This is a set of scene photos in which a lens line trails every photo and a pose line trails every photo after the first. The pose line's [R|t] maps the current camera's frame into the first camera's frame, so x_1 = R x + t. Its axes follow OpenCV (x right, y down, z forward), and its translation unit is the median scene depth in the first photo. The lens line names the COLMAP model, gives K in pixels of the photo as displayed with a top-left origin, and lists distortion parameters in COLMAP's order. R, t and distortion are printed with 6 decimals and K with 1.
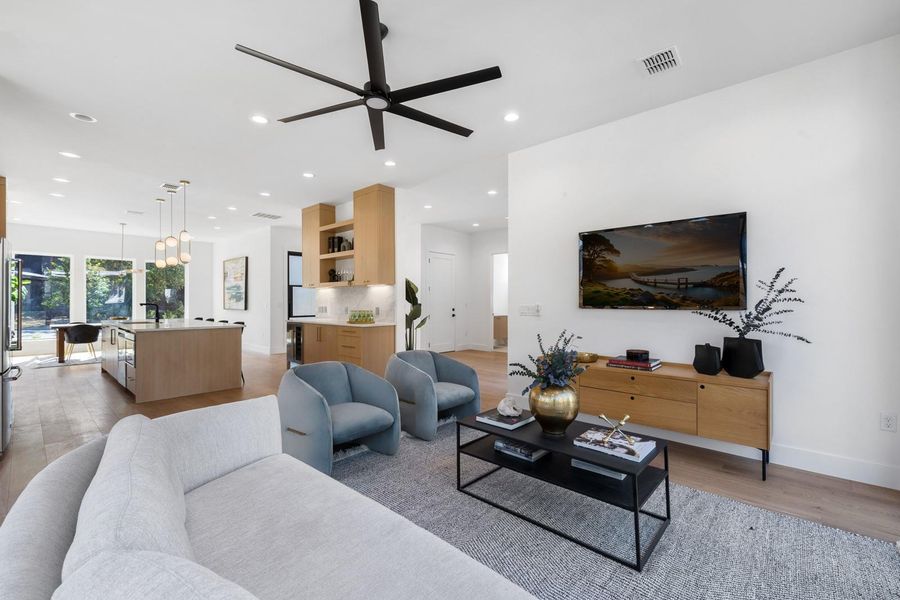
lens RADIAL K [[385.0, 0, 447.9], [0, 385.0, 304.2], [0, 0, 1]] dist [0.000904, -0.000331]
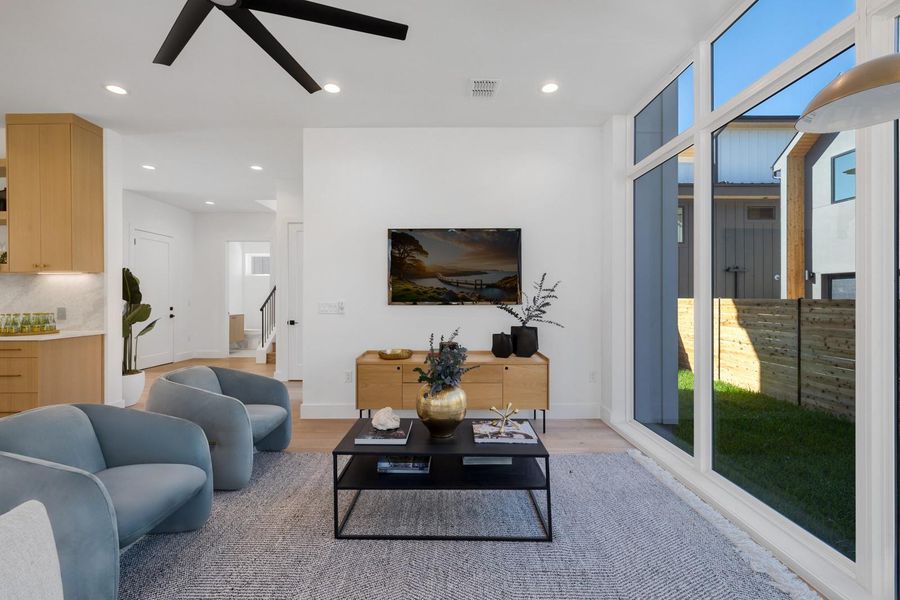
lens RADIAL K [[372.9, 0, 450.0], [0, 372.9, 300.0], [0, 0, 1]] dist [0.008989, -0.000151]
pose [[0.738564, -0.001580, 0.674182, -0.196792], [0.002583, 0.999997, -0.000486, -0.003411], [-0.674179, 0.002101, 0.738565, 0.170642]]
